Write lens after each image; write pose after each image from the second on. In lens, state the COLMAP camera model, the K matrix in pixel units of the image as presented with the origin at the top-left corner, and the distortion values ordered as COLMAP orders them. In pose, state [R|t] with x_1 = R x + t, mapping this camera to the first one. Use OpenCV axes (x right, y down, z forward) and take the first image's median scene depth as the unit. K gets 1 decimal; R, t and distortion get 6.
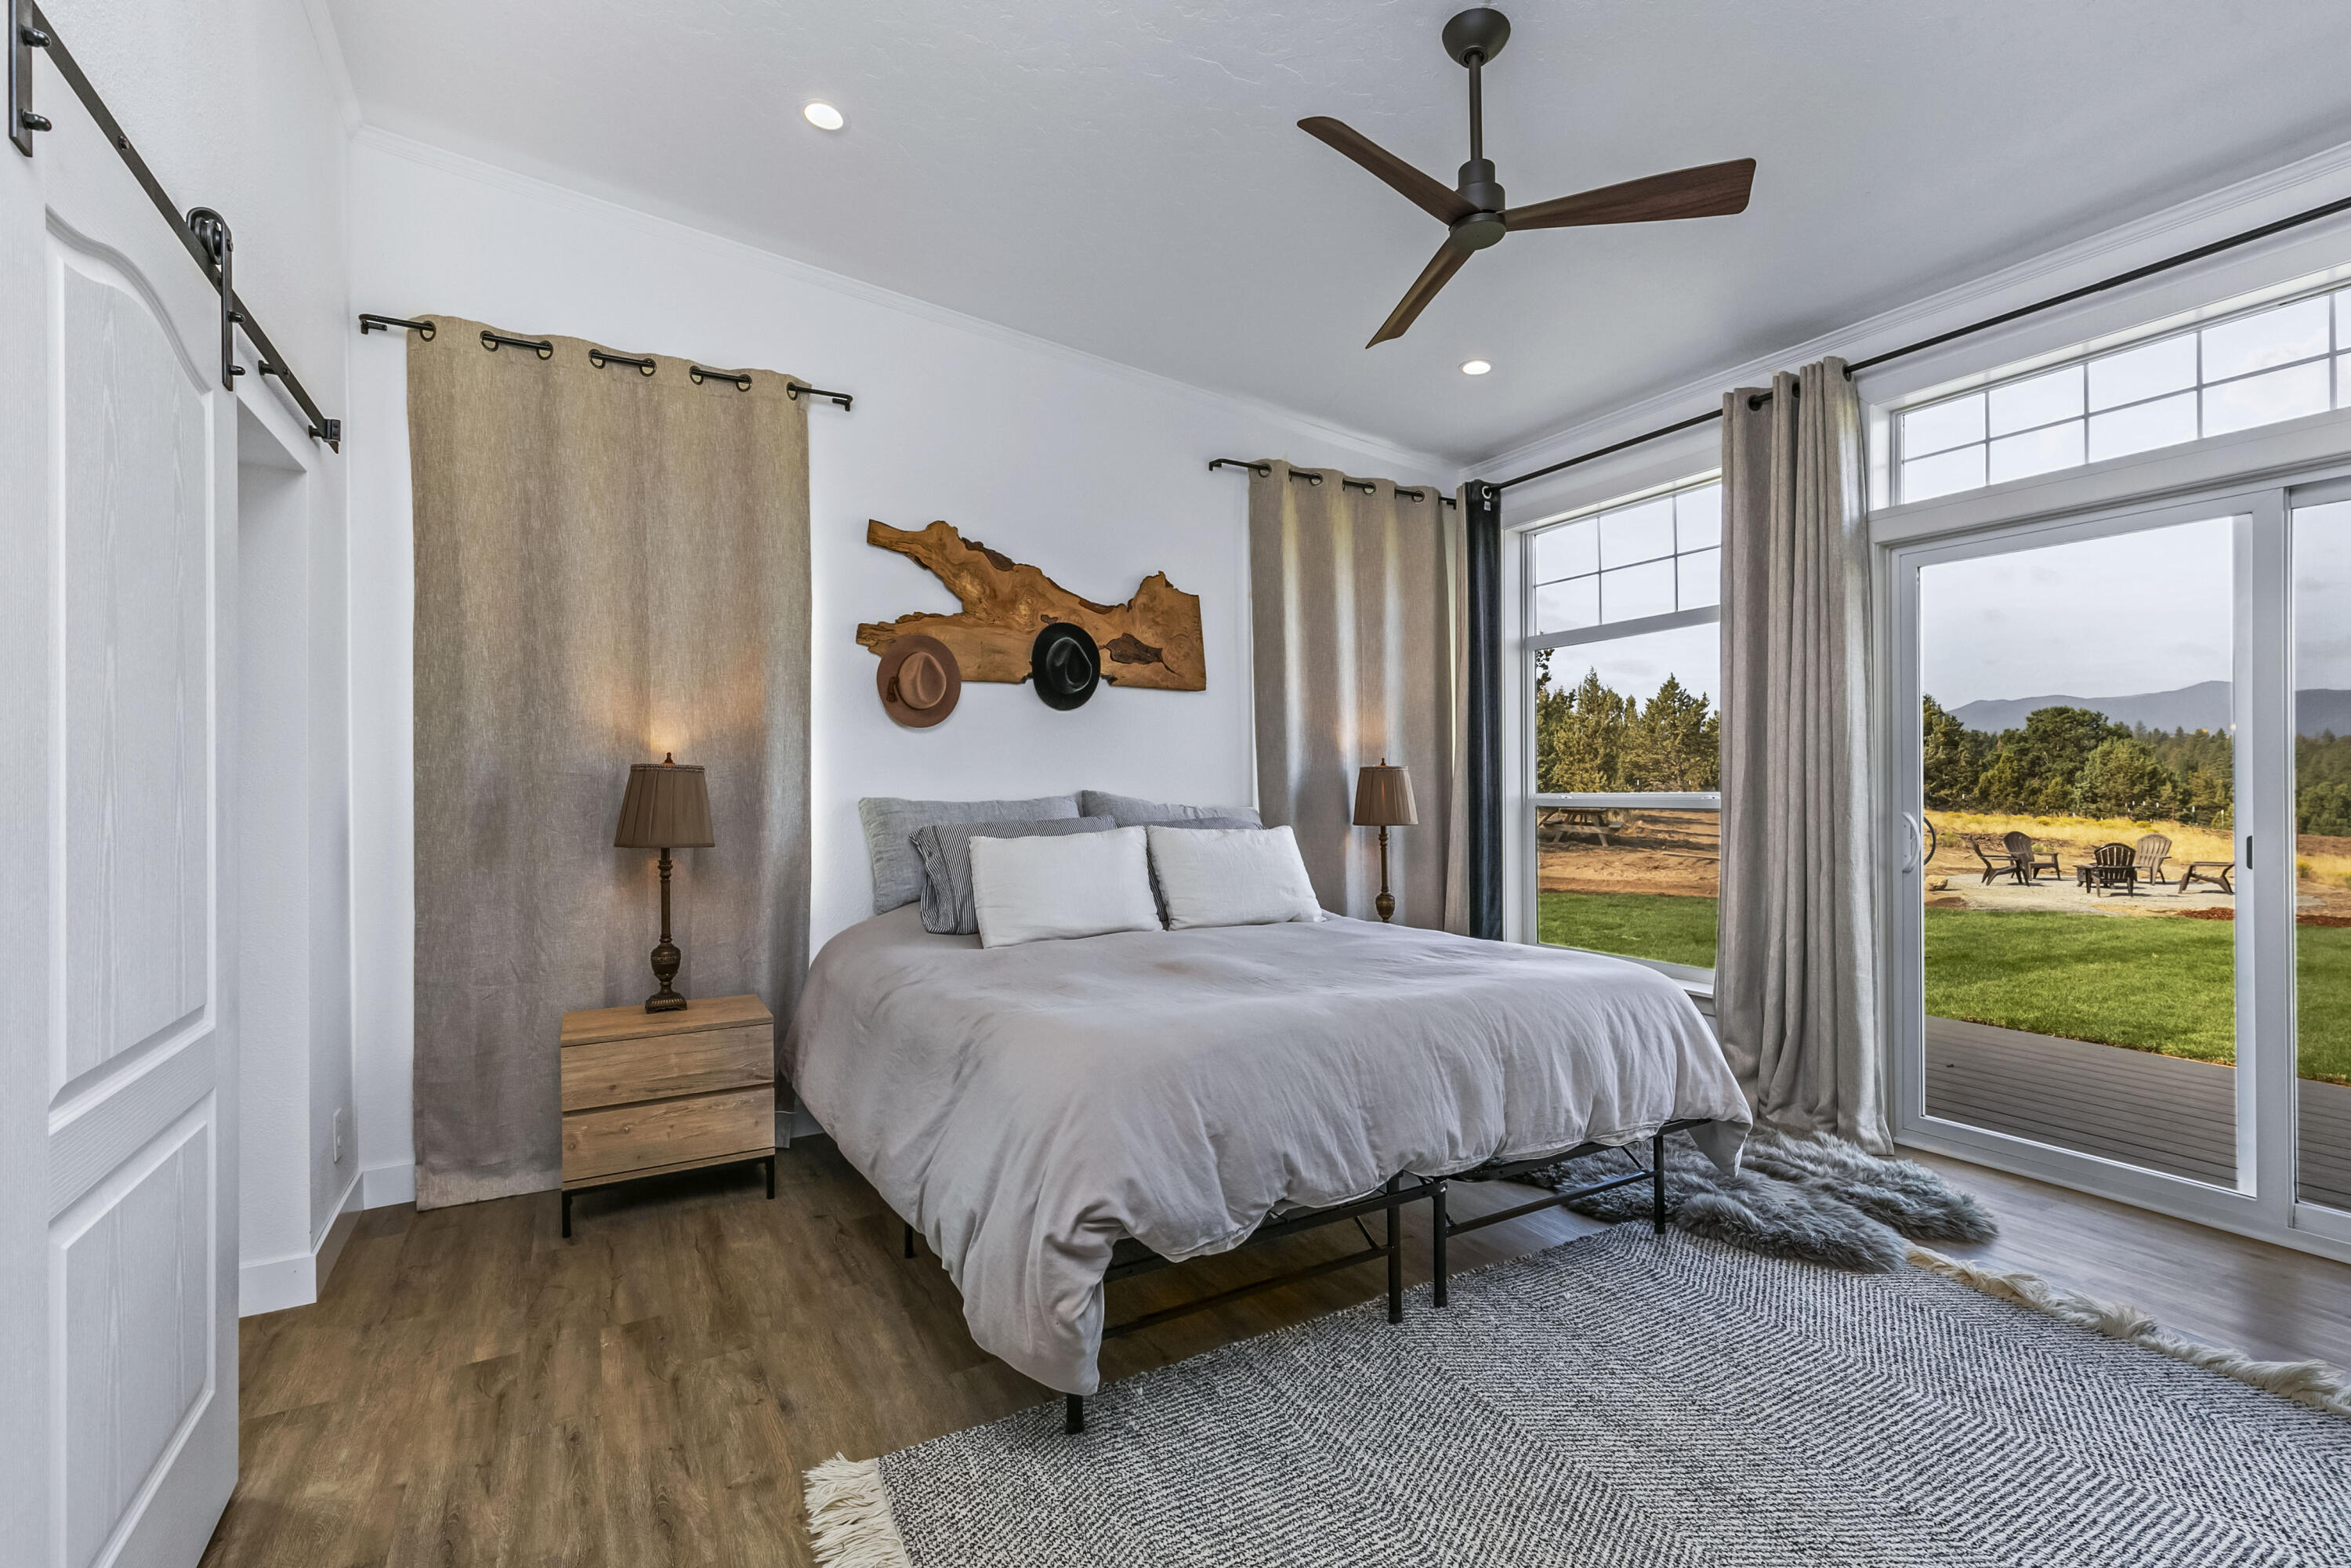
lens RADIAL K [[1070.7, 0, 1191.5], [0, 1070.7, 776.5], [0, 0, 1]] dist [0.010975, -0.002734]
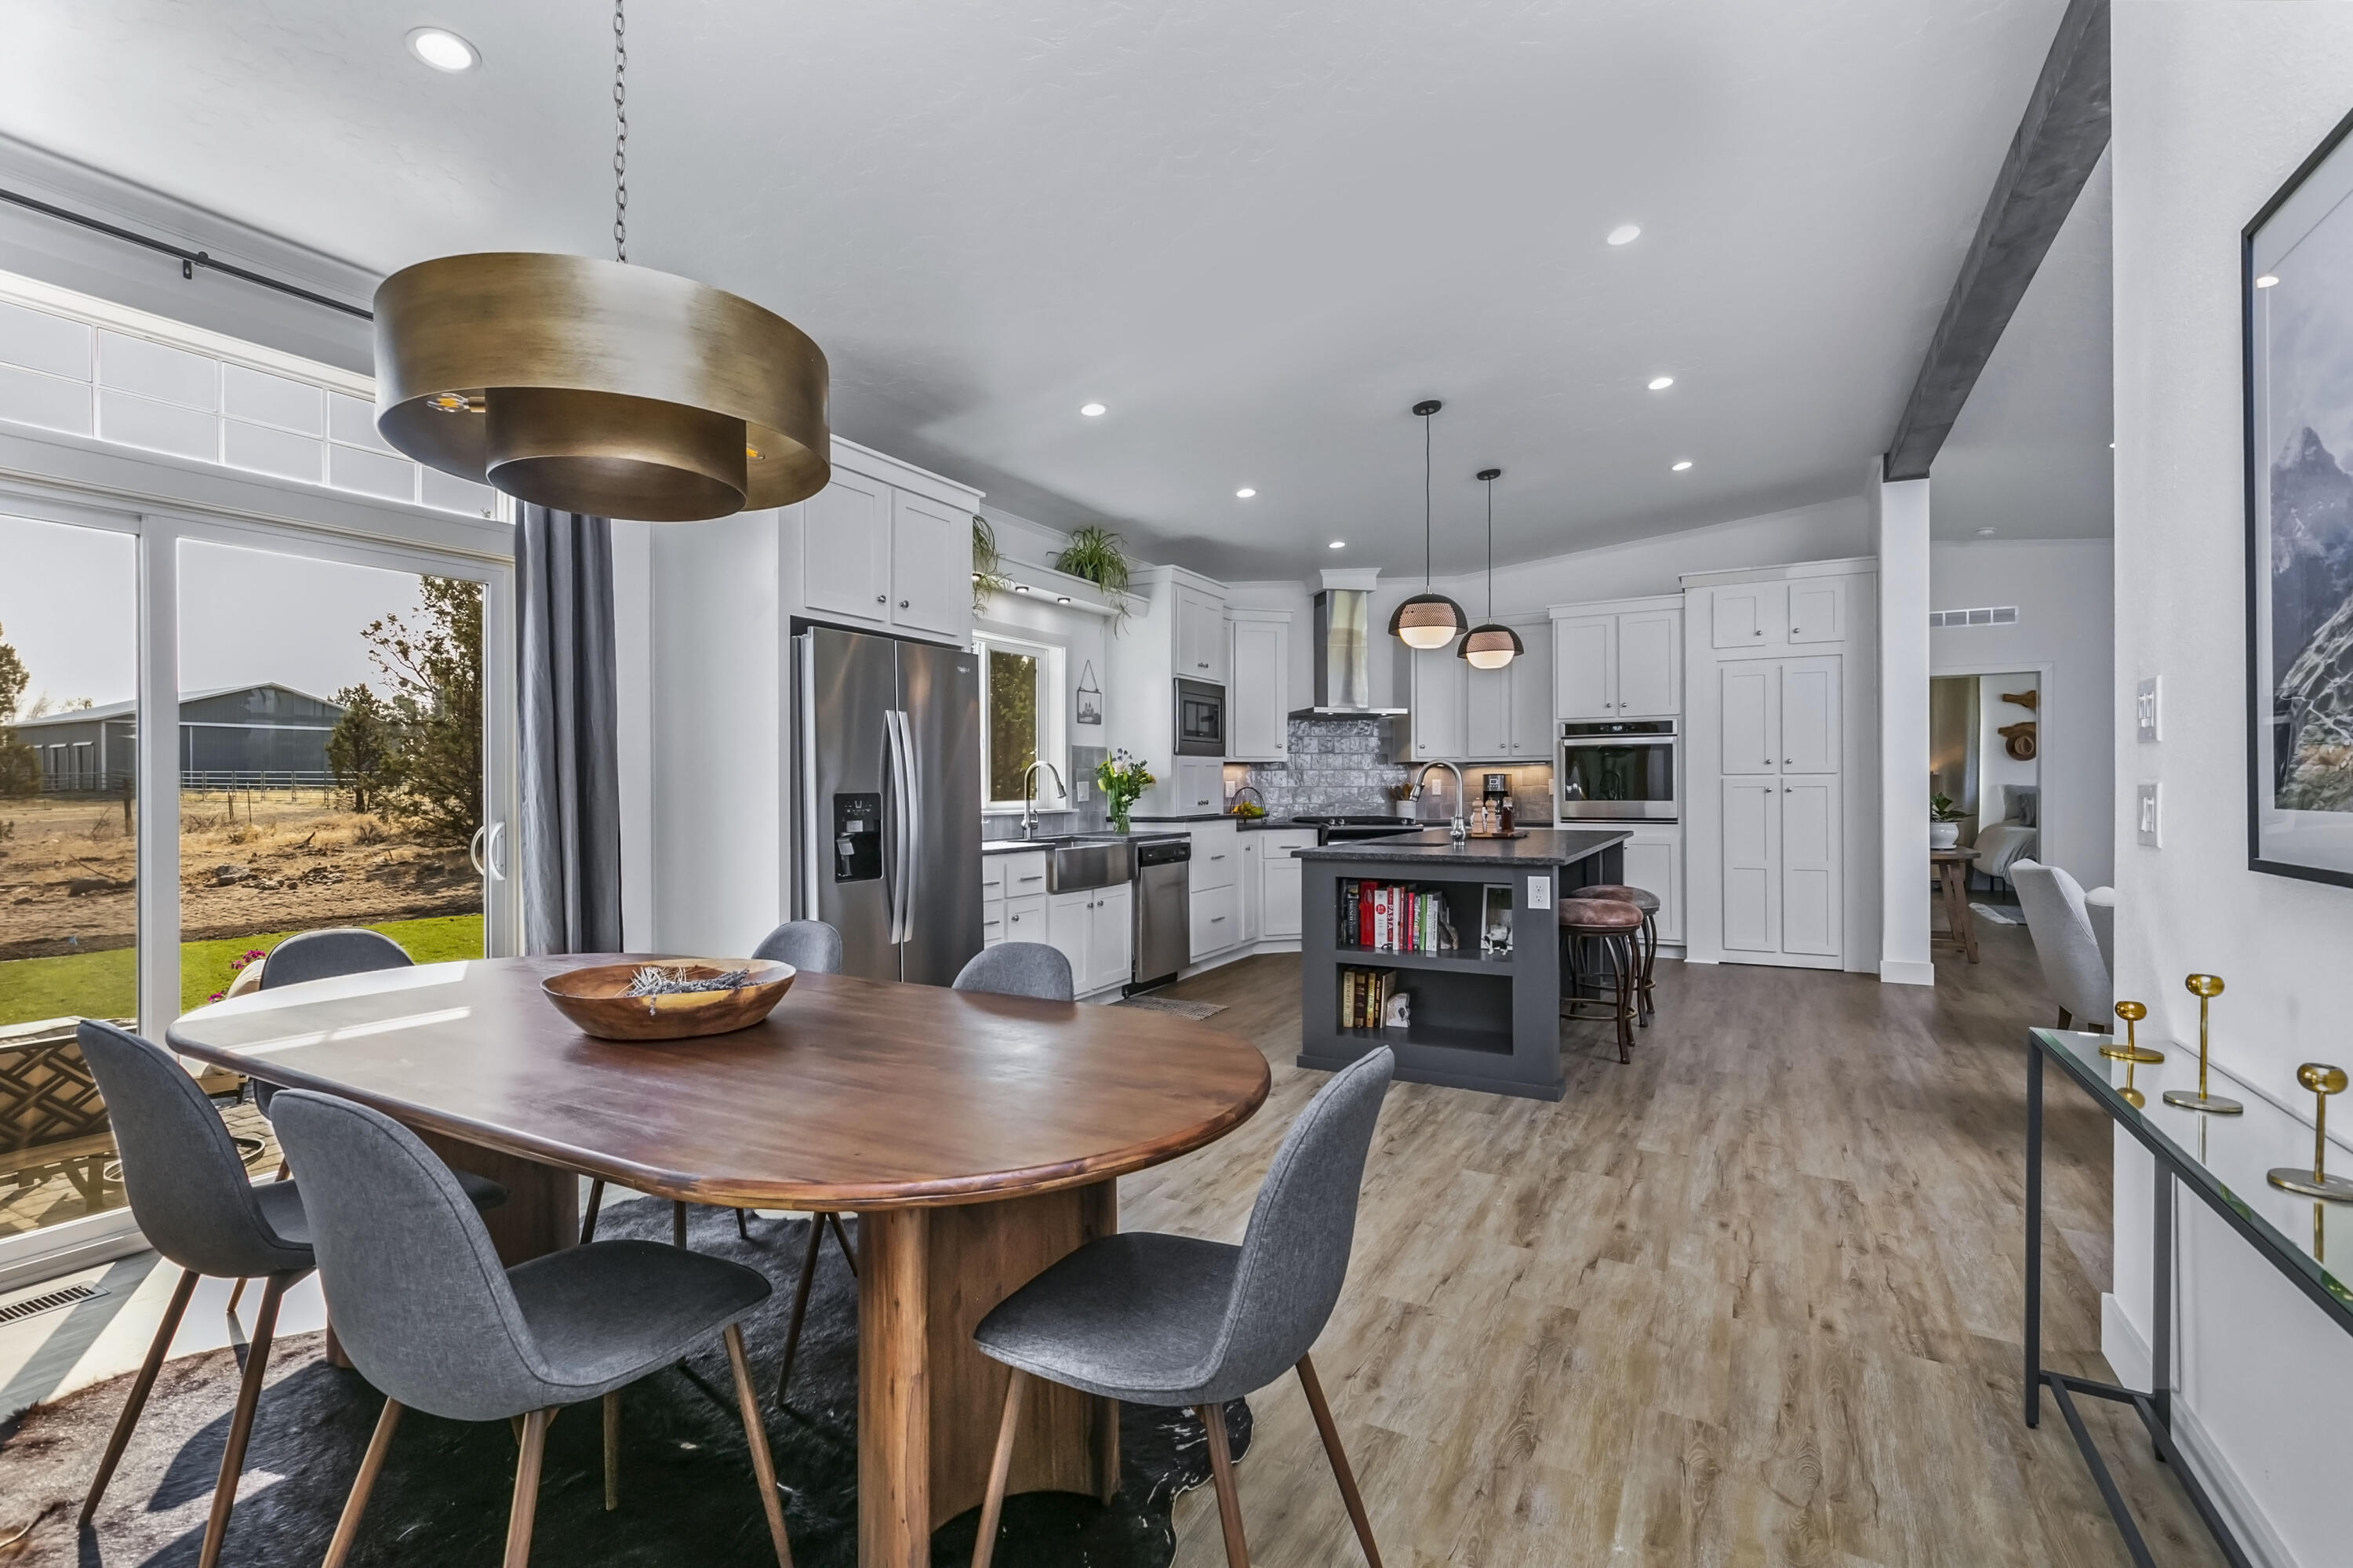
lens RADIAL K [[1071.7, 0, 1195.8], [0, 1071.7, 793.0], [0, 0, 1]] dist [0.010975, -0.002734]
pose [[0.539513, 0.012824, -0.841880, 1.117300], [0.005518, 0.999809, 0.018765, -0.024320], [0.841959, -0.014770, 0.539339, -2.778786]]
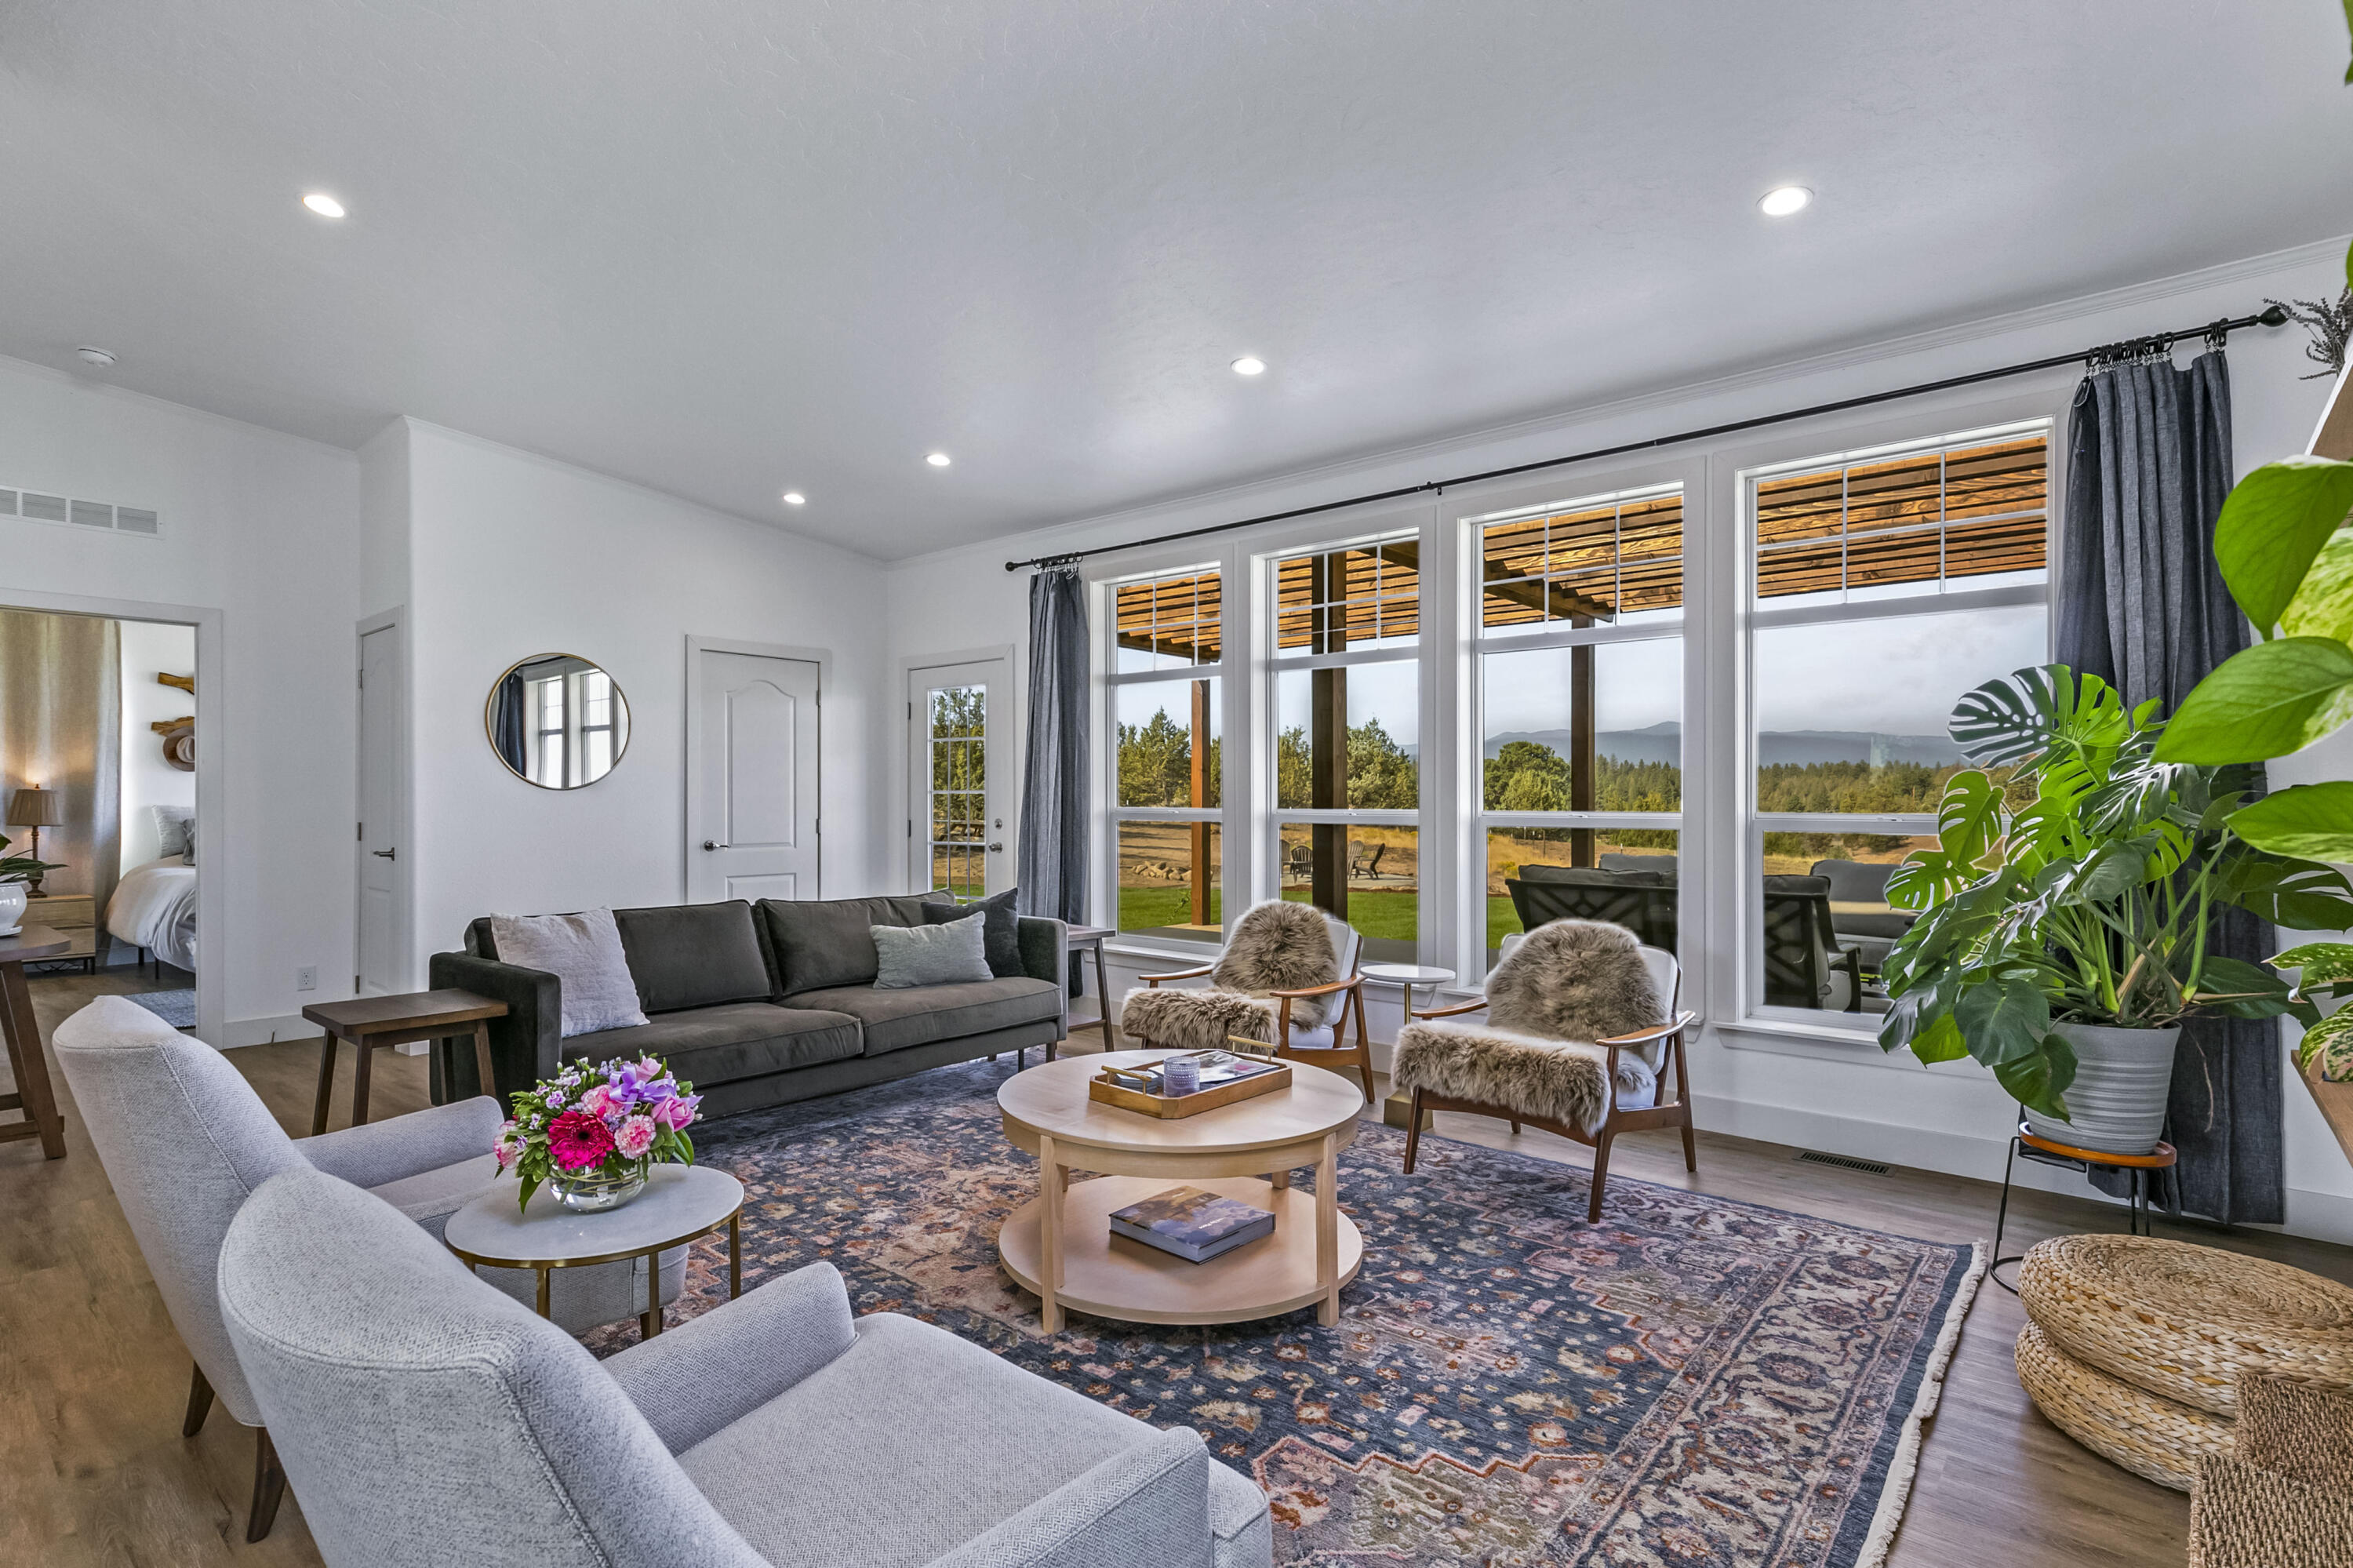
lens RADIAL K [[1139.8, 0, 1169.7], [0, 1139.8, 799.7], [0, 0, 1]] dist [0.009466, 0.000357]
pose [[0.941034, 0.008210, 0.338213, 0.835697], [-0.009679, 0.999950, 0.002659, -0.015769], [-0.338175, -0.005776, 0.941066, -1.858290]]
